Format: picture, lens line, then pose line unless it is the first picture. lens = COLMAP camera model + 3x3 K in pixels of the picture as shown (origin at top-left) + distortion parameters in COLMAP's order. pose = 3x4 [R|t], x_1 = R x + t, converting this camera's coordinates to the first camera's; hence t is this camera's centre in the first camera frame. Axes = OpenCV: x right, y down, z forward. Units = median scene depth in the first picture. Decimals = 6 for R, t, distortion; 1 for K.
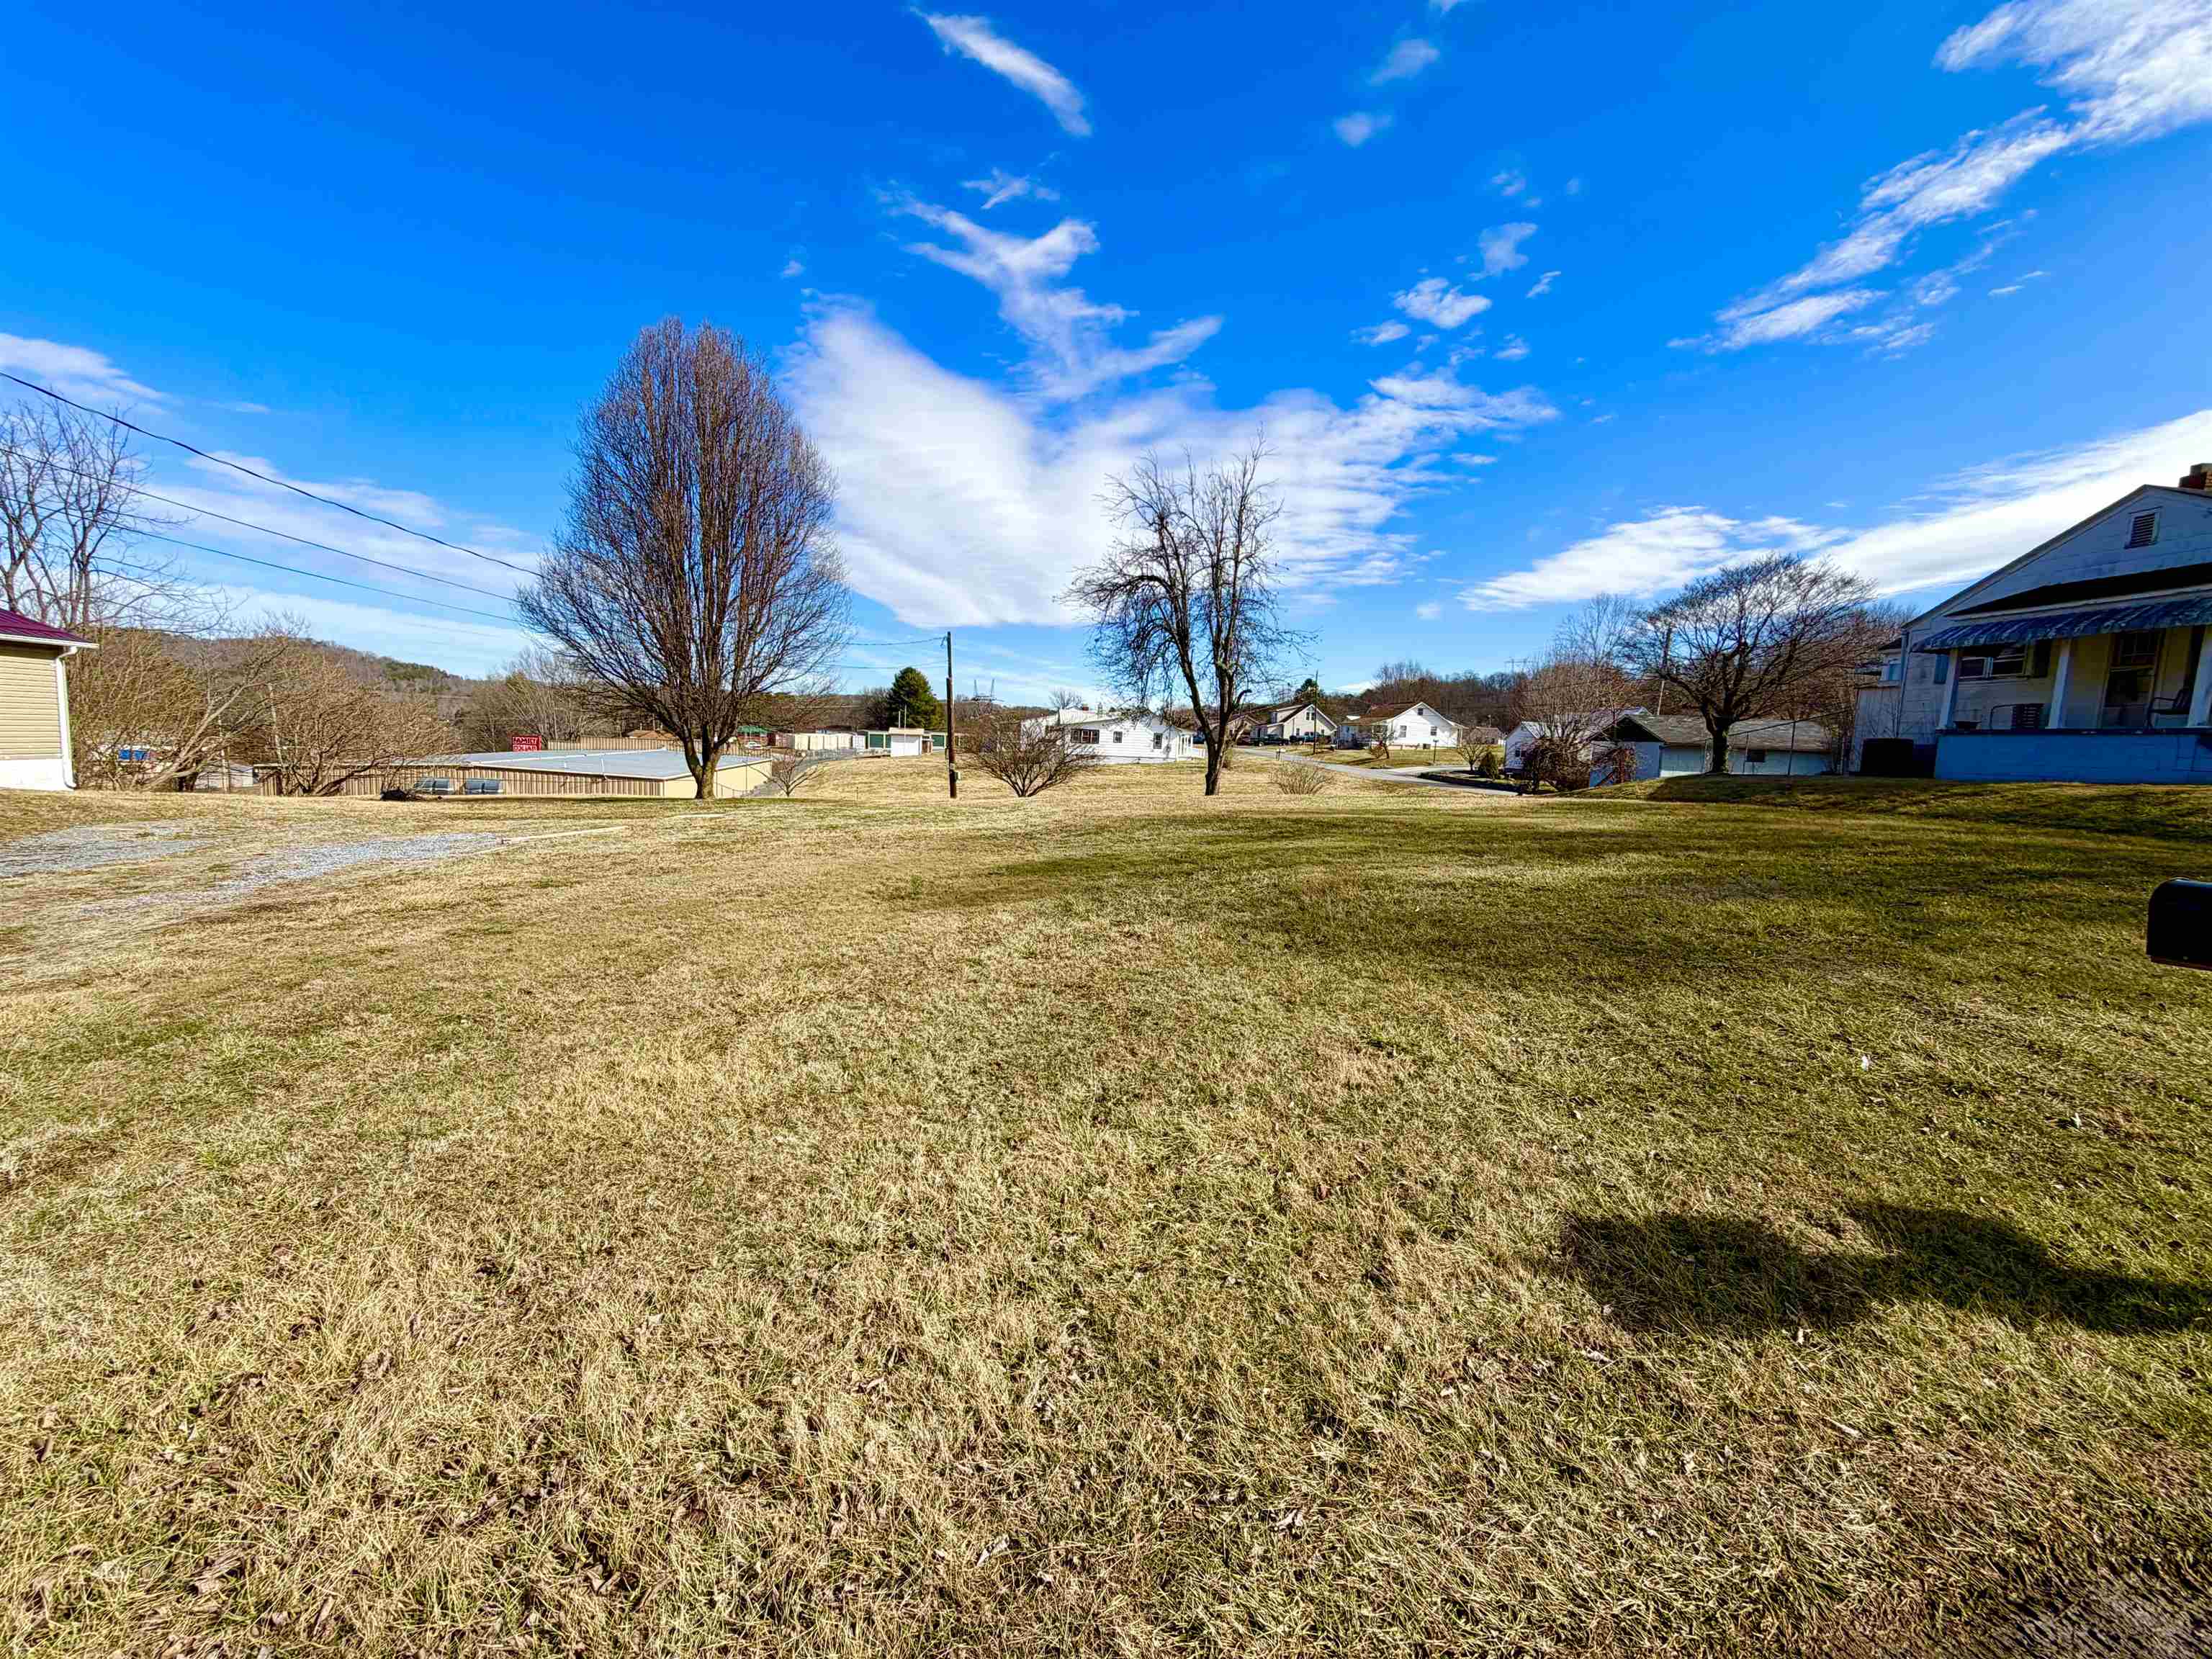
lens RADIAL K [[888.1, 0, 1104.2], [0, 888.1, 830.3], [0, 0, 1]] dist [-0.002647, 0.000275]
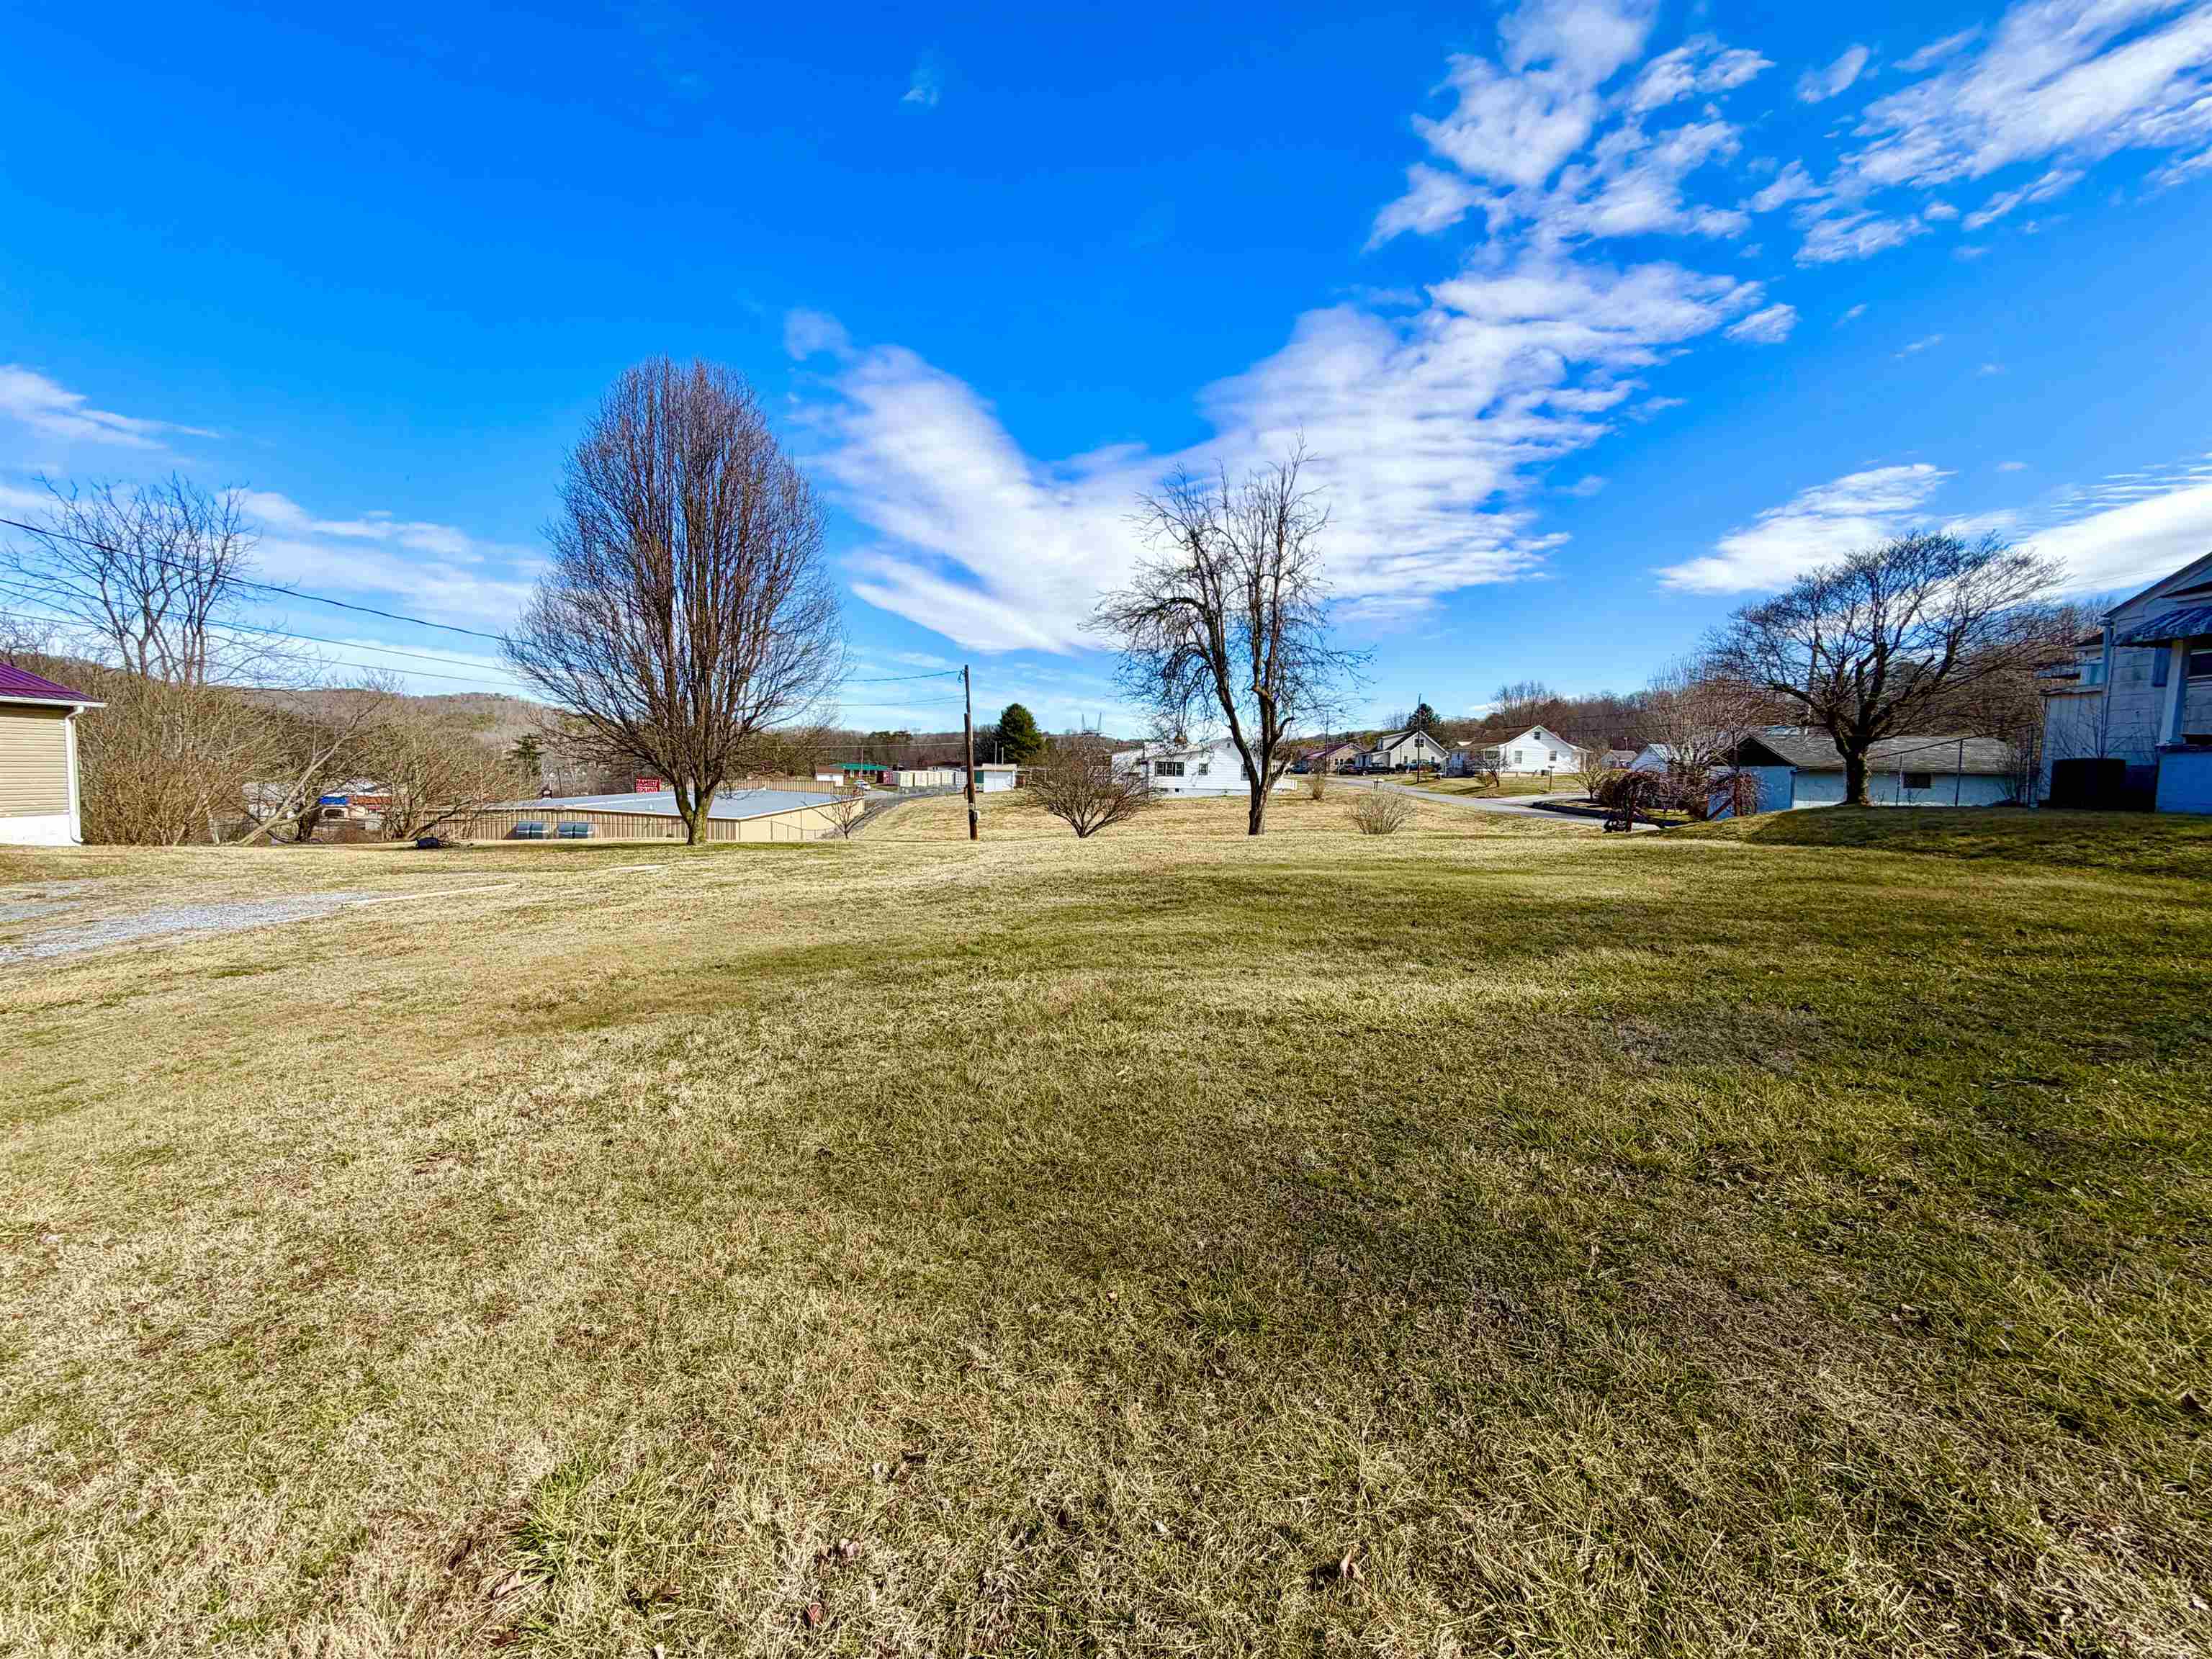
lens RADIAL K [[888.1, 0, 1103.3], [0, 888.1, 826.3], [0, 0, 1]] dist [-0.002647, 0.000275]
pose [[0.991291, -0.010341, -0.131286, 0.087689], [0.005038, 0.999160, -0.040658, -0.011263], [0.131596, 0.039642, 0.990510, 0.081361]]
